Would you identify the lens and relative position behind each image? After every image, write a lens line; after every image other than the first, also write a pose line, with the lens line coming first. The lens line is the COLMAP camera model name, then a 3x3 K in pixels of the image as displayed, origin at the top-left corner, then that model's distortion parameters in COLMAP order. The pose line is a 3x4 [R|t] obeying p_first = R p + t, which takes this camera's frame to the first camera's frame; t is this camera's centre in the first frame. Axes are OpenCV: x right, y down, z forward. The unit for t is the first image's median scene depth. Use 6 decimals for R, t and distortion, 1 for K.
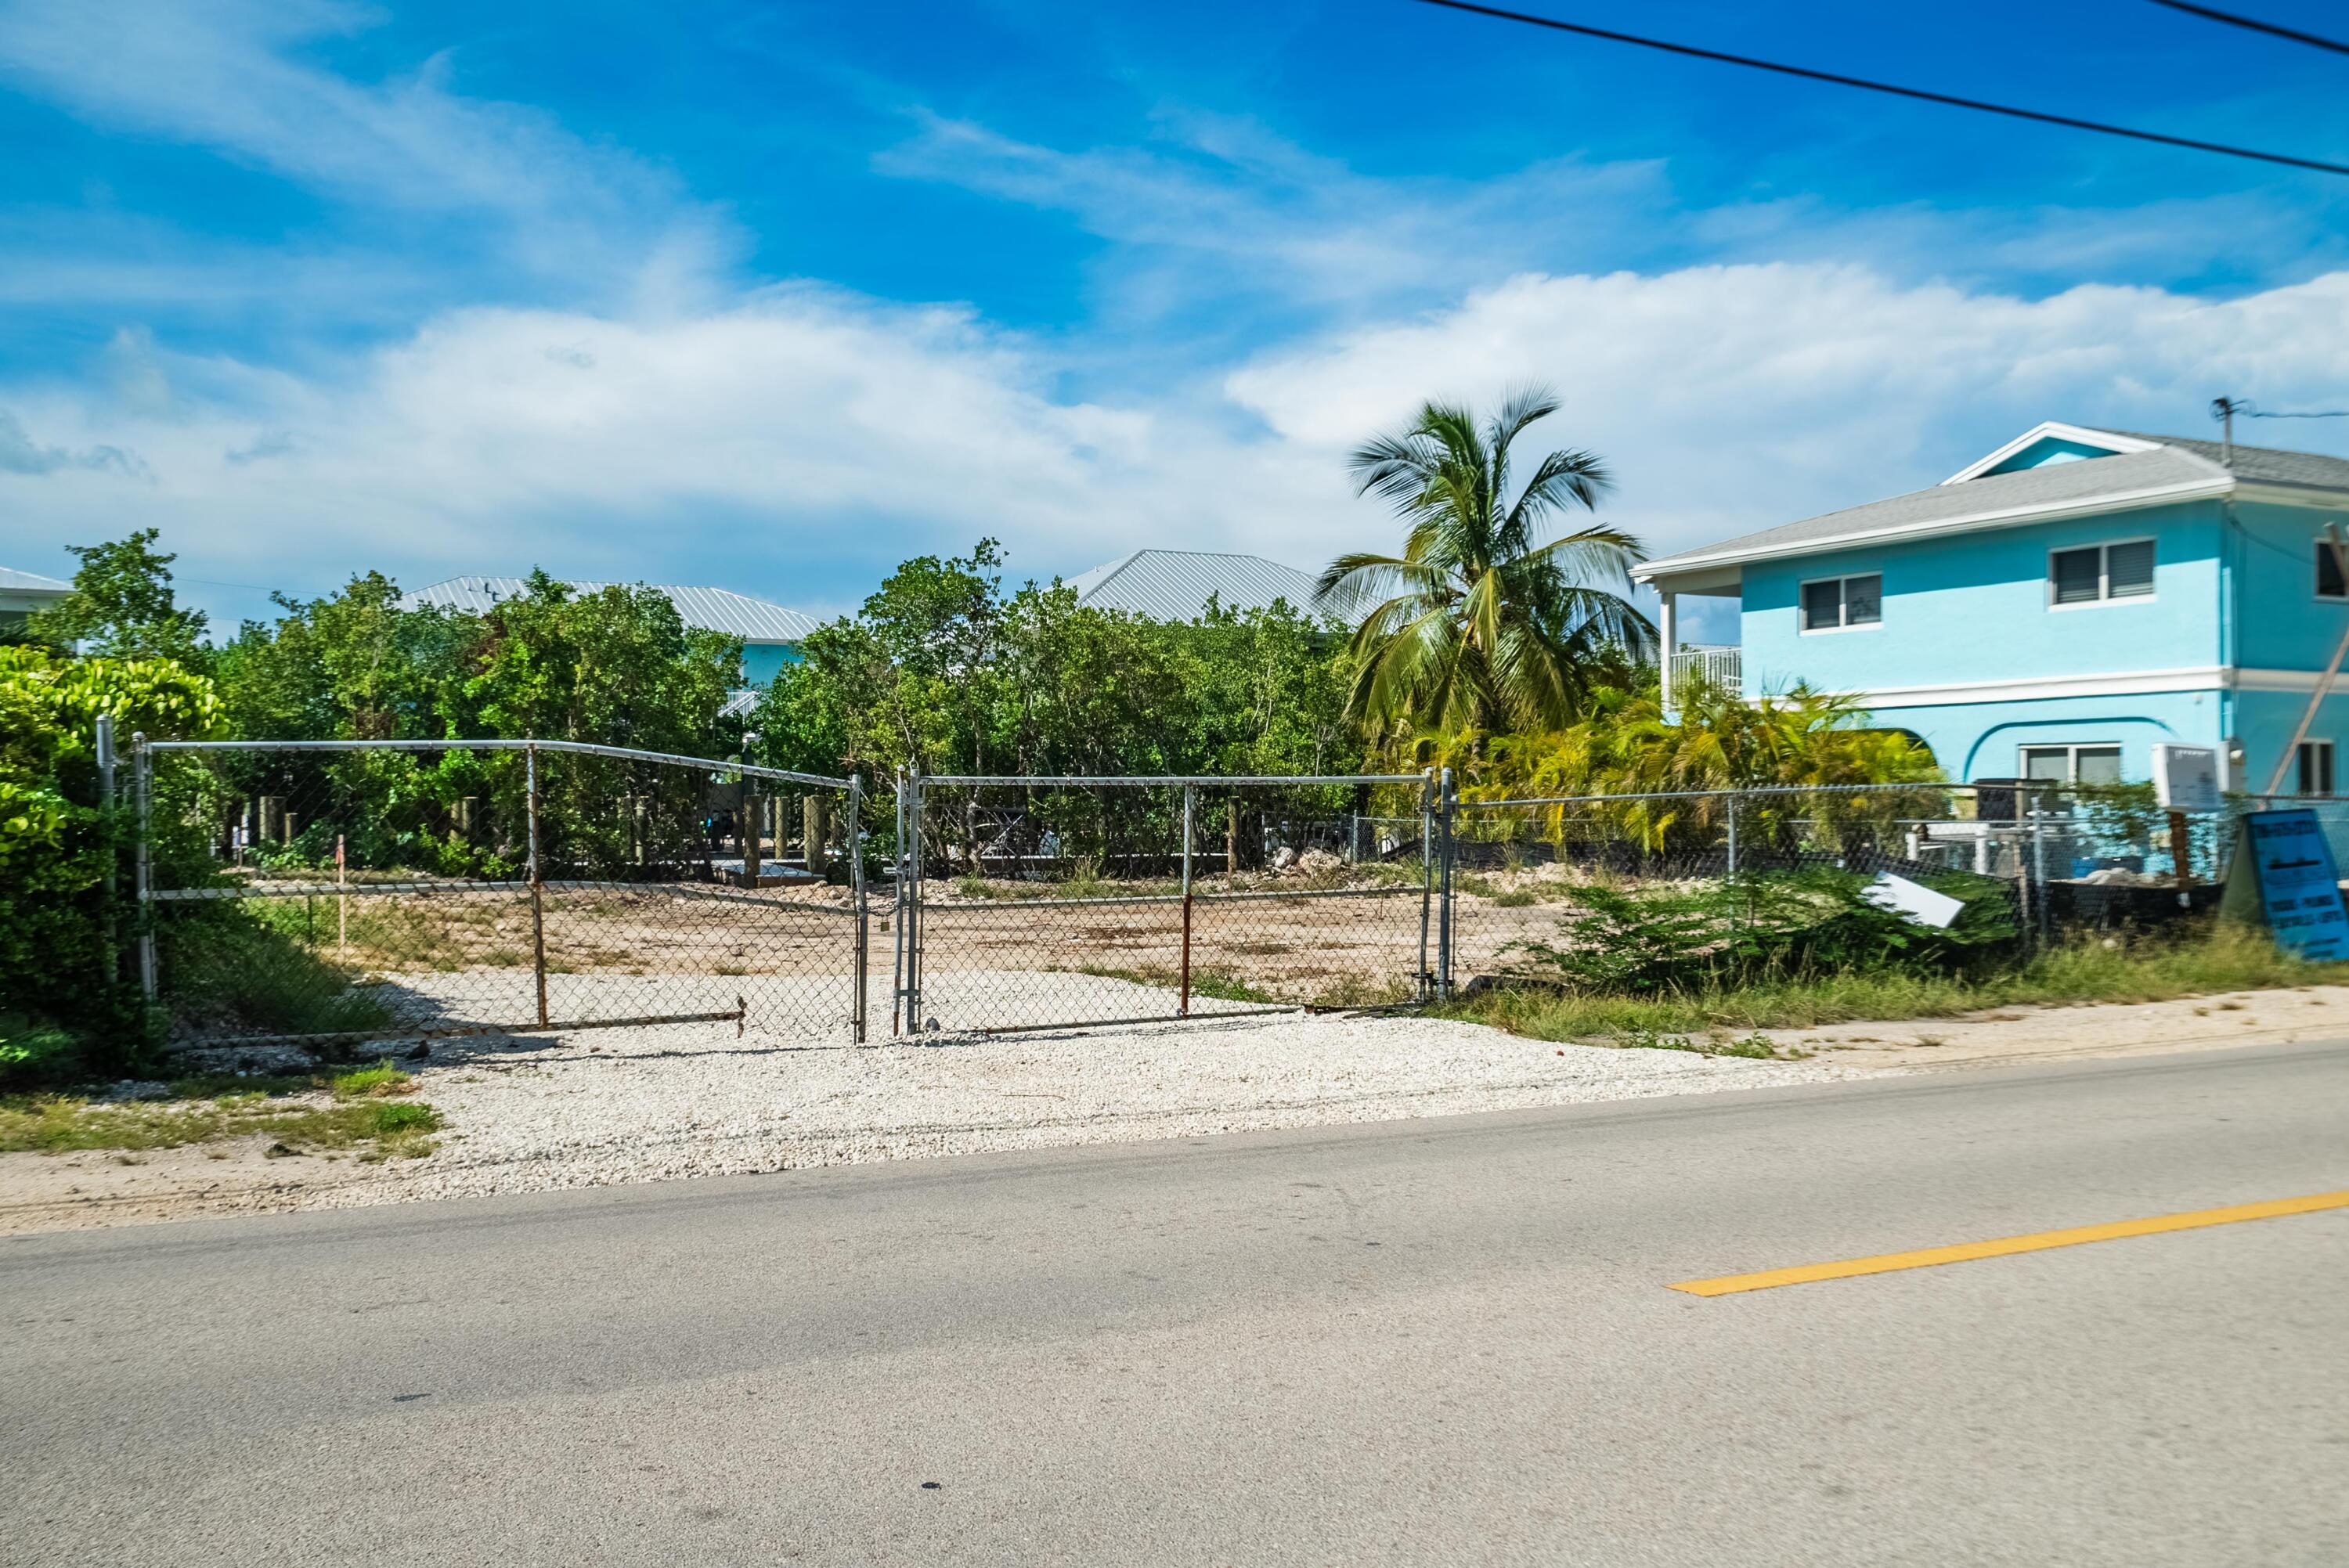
lens RADIAL K [[2146.8, 0, 1161.3], [0, 2146.8, 734.6], [0, 0, 1]] dist [-0.011938, 0.000000]
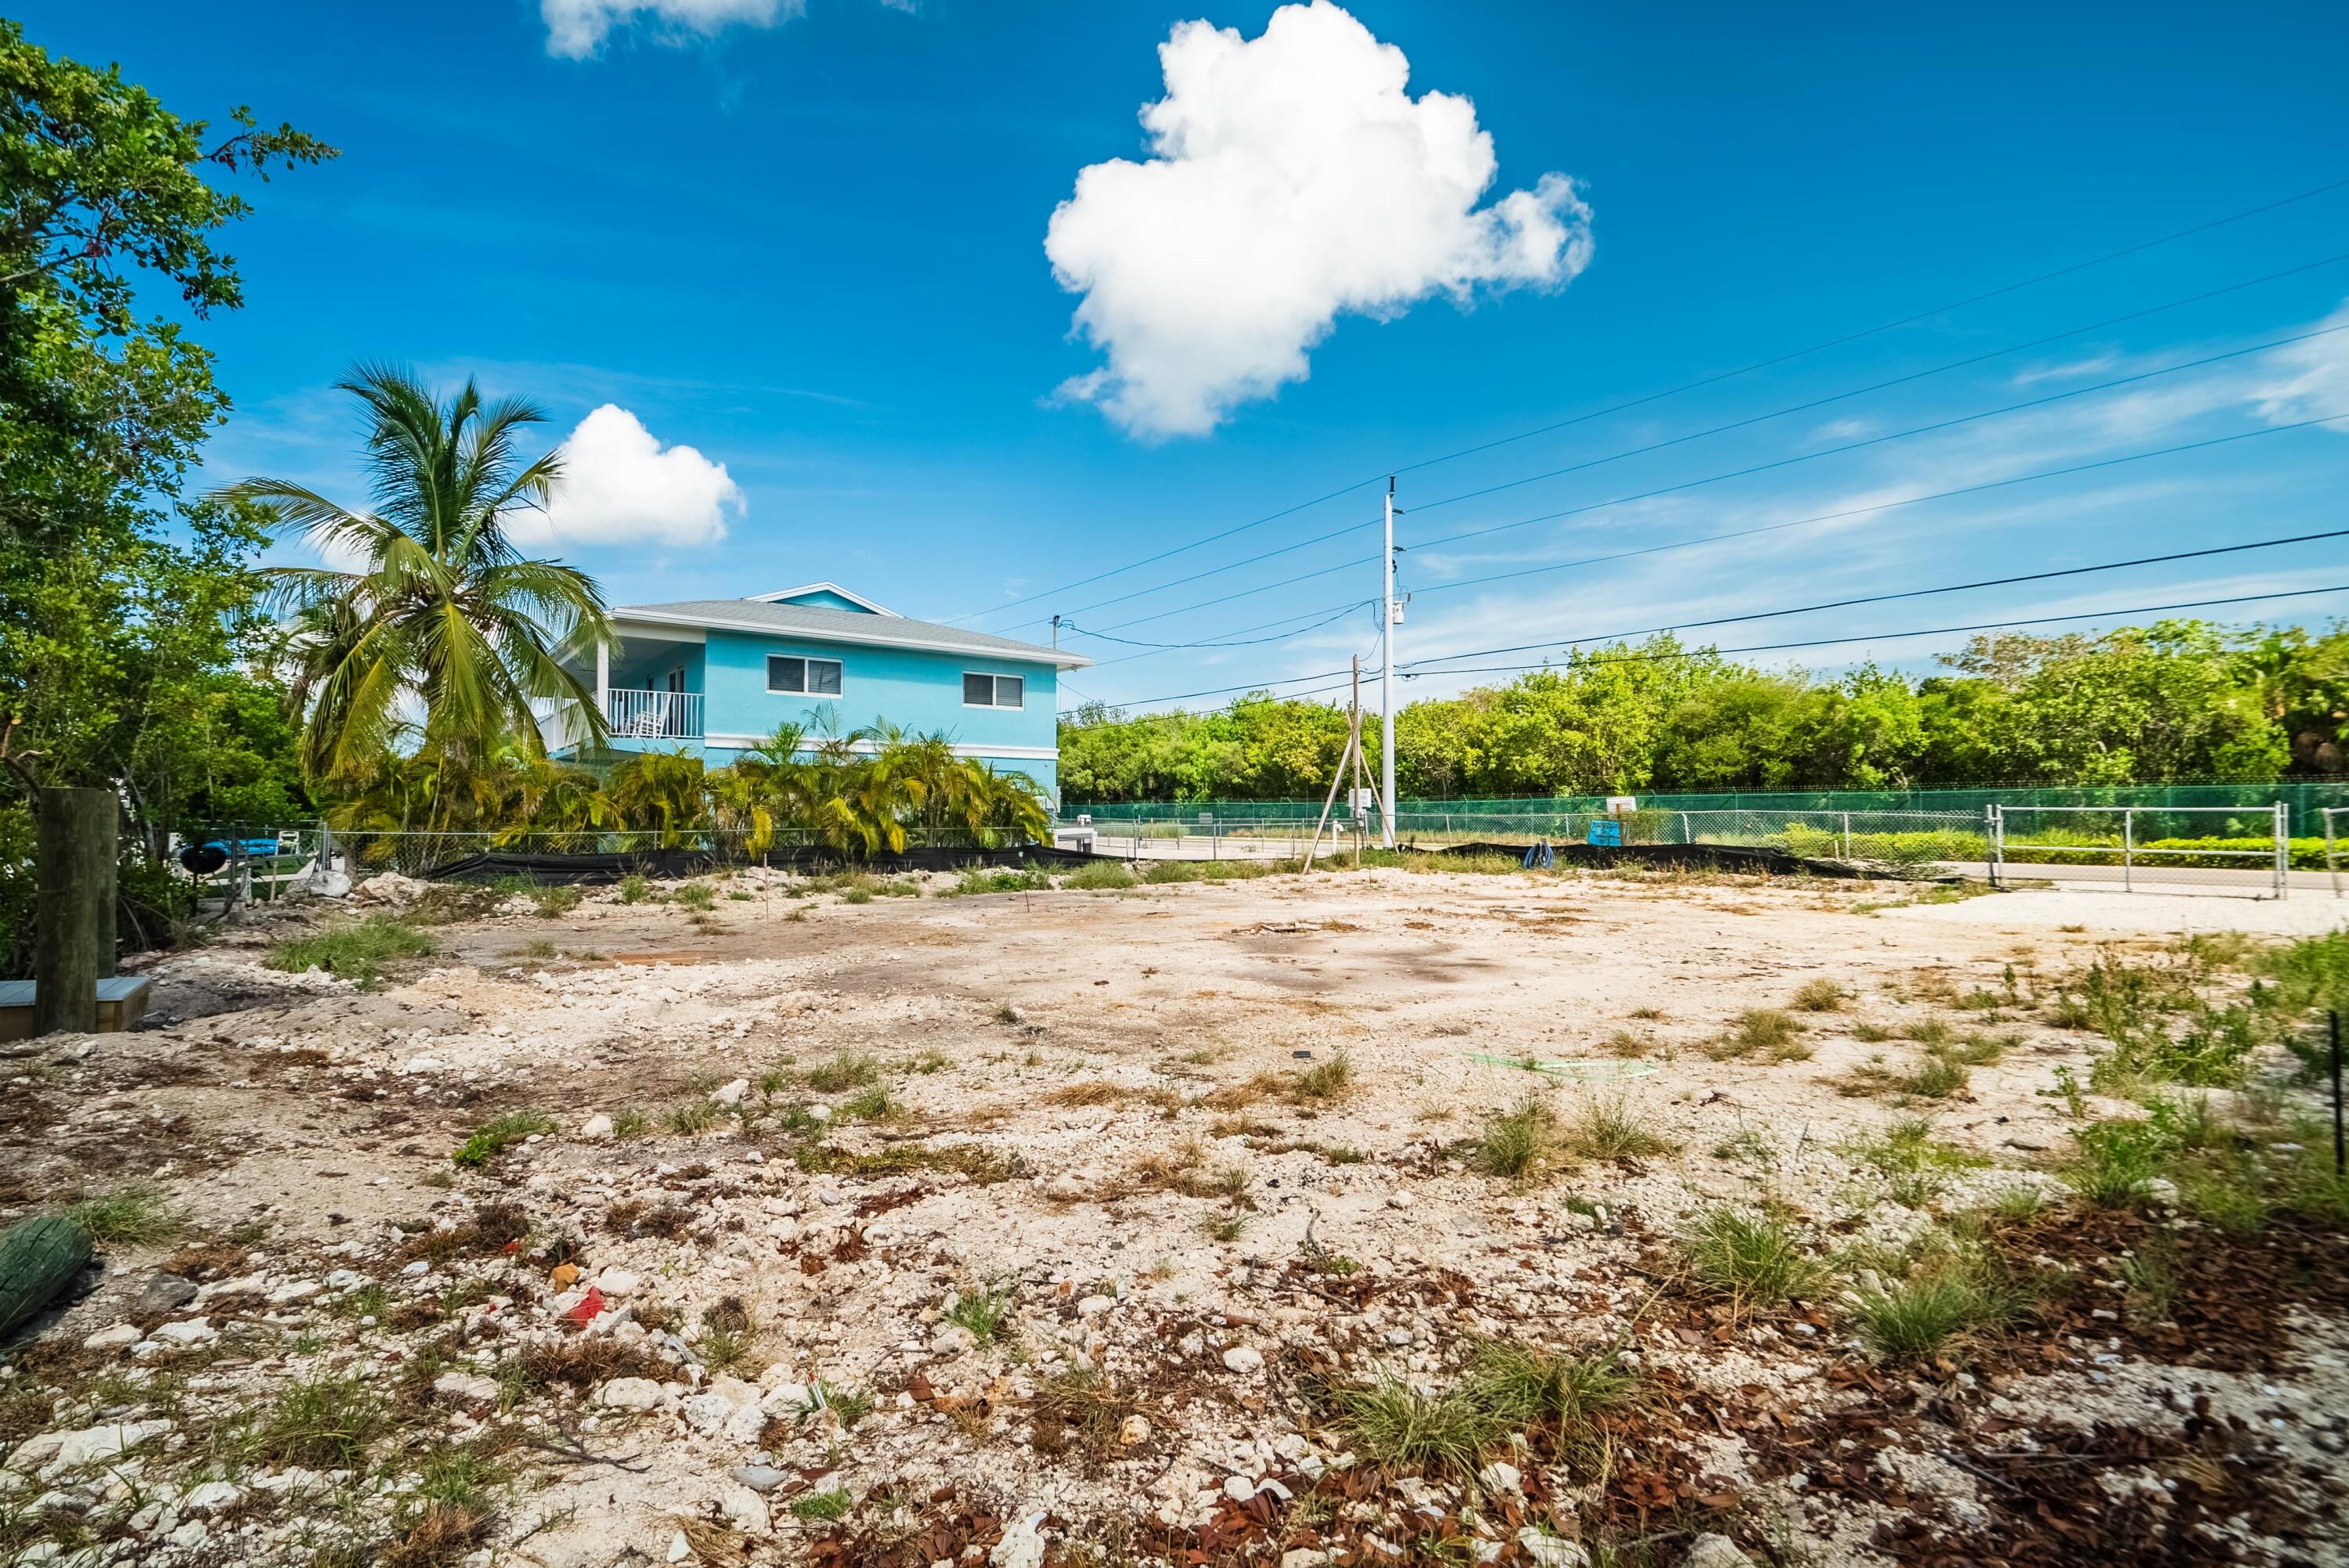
lens RADIAL K [[1059.8, 0, 1174.4], [0, 1059.8, 791.3], [0, 0, 1]] dist [-0.007948, 0.000254]
pose [[-0.171435, 0.024519, 0.984890, -0.379684], [-0.035415, 0.998891, -0.031032, 0.026450], [-0.984559, -0.040200, -0.170376, 0.793501]]
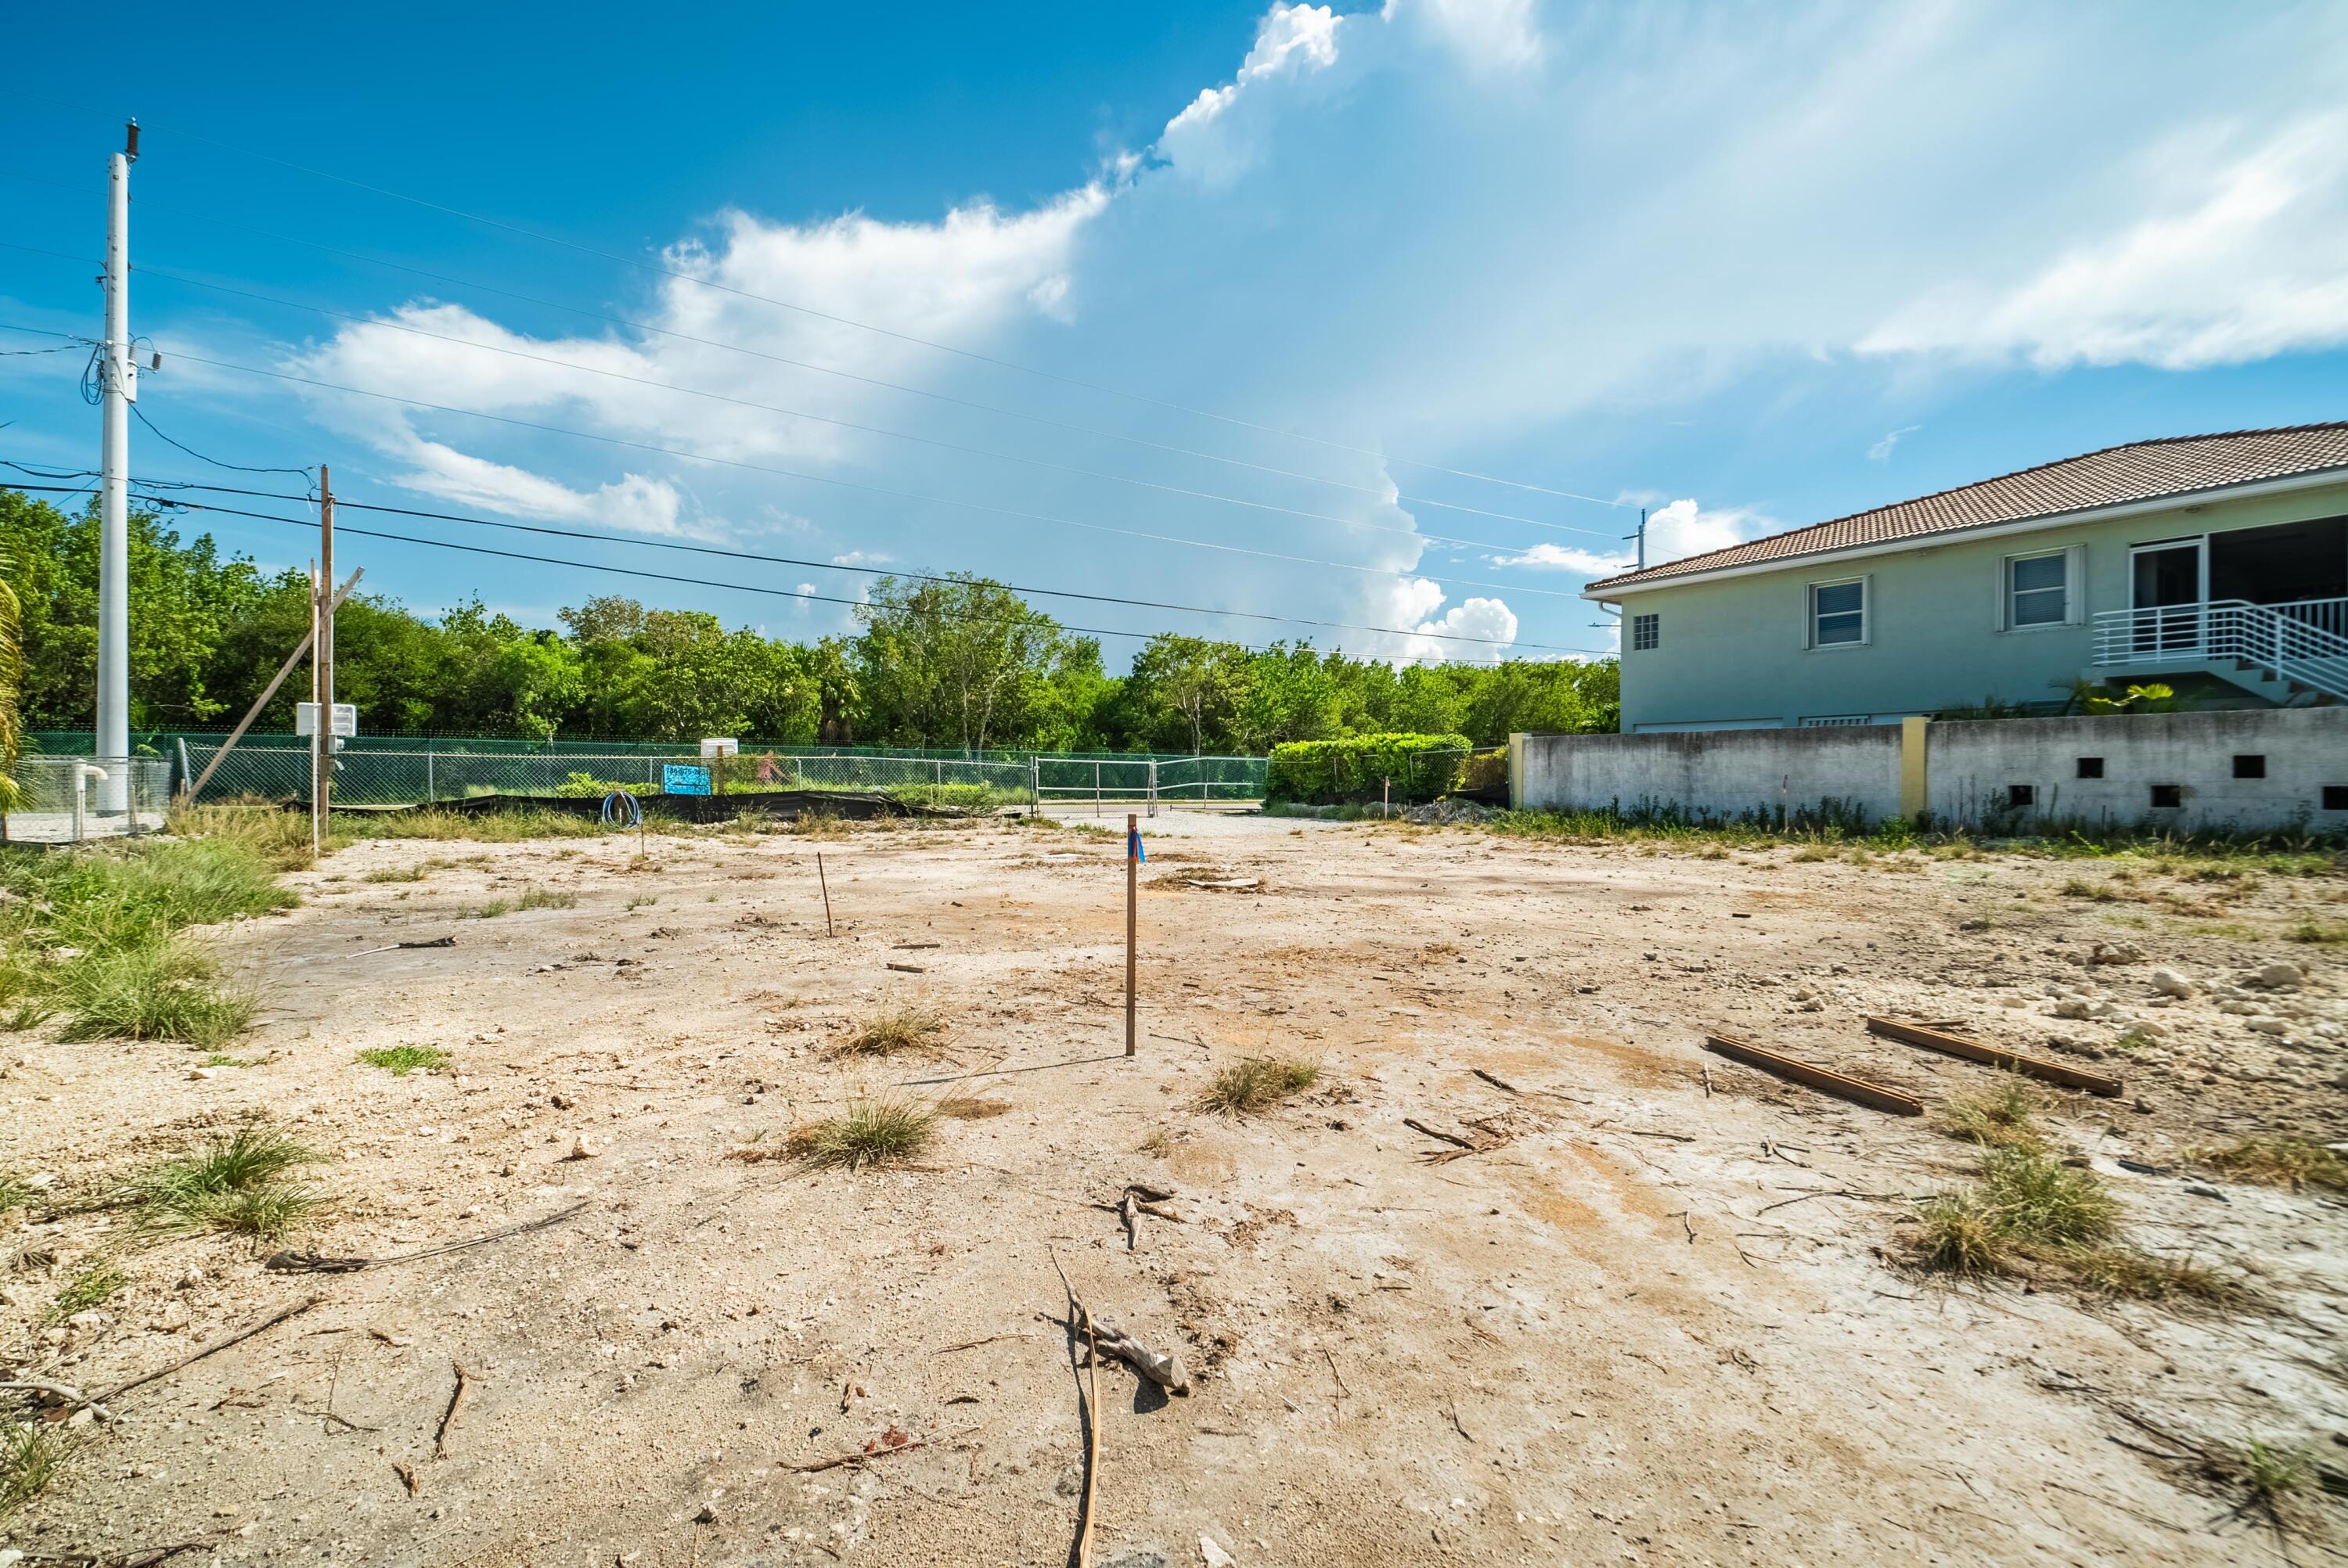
lens RADIAL K [[1059.3, 0, 1172.6], [0, 1059.3, 784.9], [0, 0, 1]] dist [-0.007948, 0.000254]
pose [[-0.990663, -0.002528, -0.136312, 0.038517], [0.001818, 0.999494, -0.031747, 0.041924], [0.136323, -0.031699, -0.990157, 0.984608]]
